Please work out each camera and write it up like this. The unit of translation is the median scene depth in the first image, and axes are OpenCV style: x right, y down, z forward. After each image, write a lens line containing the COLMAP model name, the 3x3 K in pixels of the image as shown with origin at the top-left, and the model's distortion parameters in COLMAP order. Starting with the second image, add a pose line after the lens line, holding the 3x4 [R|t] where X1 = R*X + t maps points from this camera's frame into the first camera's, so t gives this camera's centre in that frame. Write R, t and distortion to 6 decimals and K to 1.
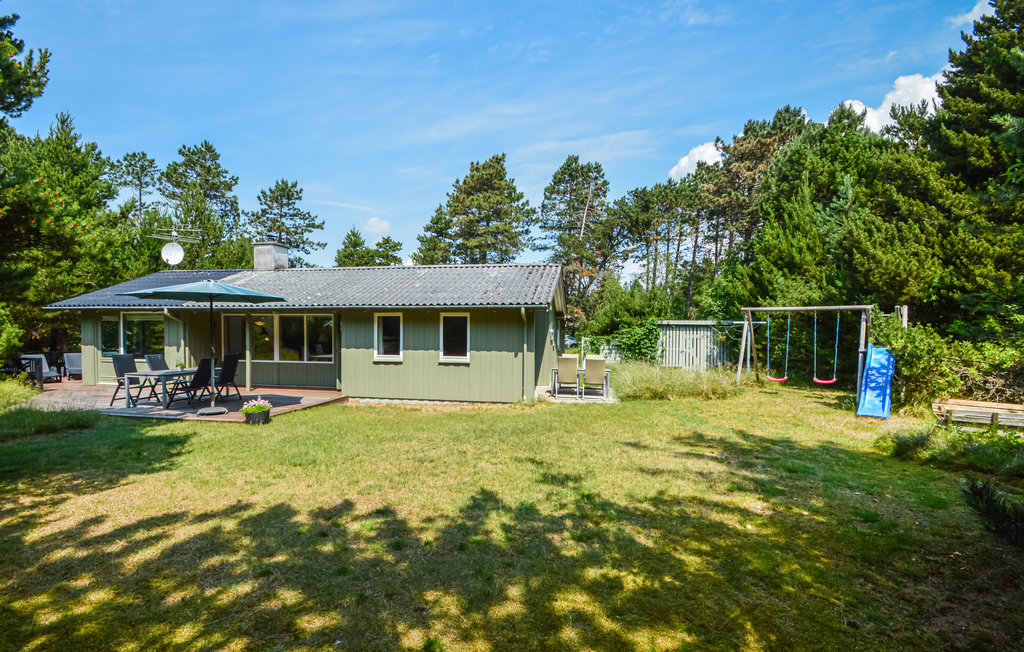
lens RADIAL K [[482.8, 0, 511.8], [0, 482.8, 338.5], [0, 0, 1]] dist [-0.001277, -0.000519]
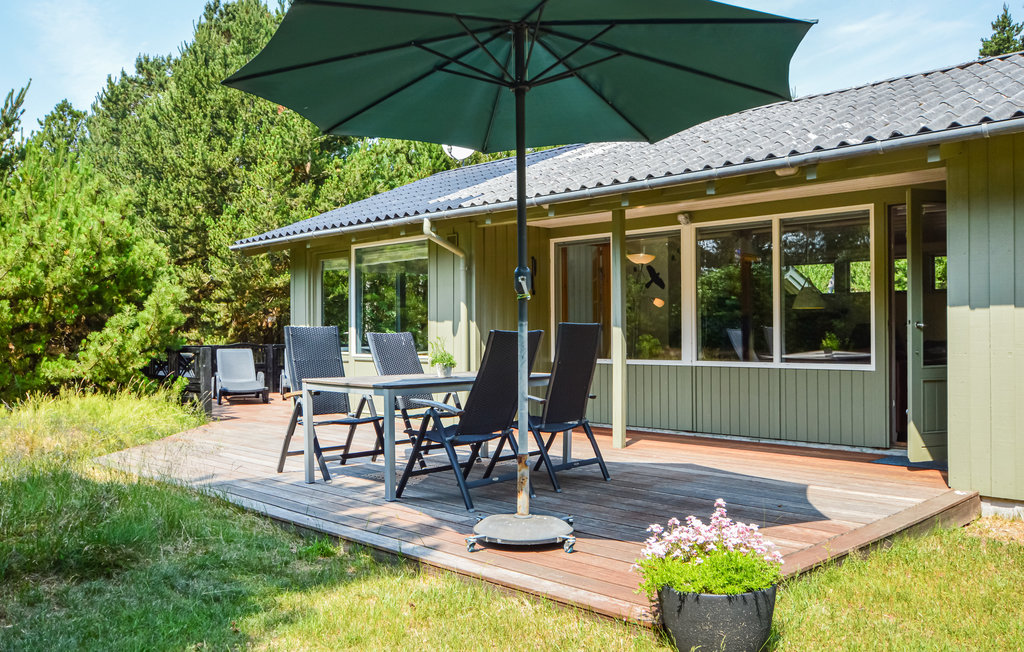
lens RADIAL K [[863.6, 0, 512.0], [0, 863.6, 326.0], [0, 0, 1]] dist [0.006474, 0.002266]
pose [[0.834369, -0.014144, -0.551024, -0.318932], [-0.001151, 0.999624, -0.027401, 0.047314], [0.551205, 0.023497, 0.834039, 0.527298]]
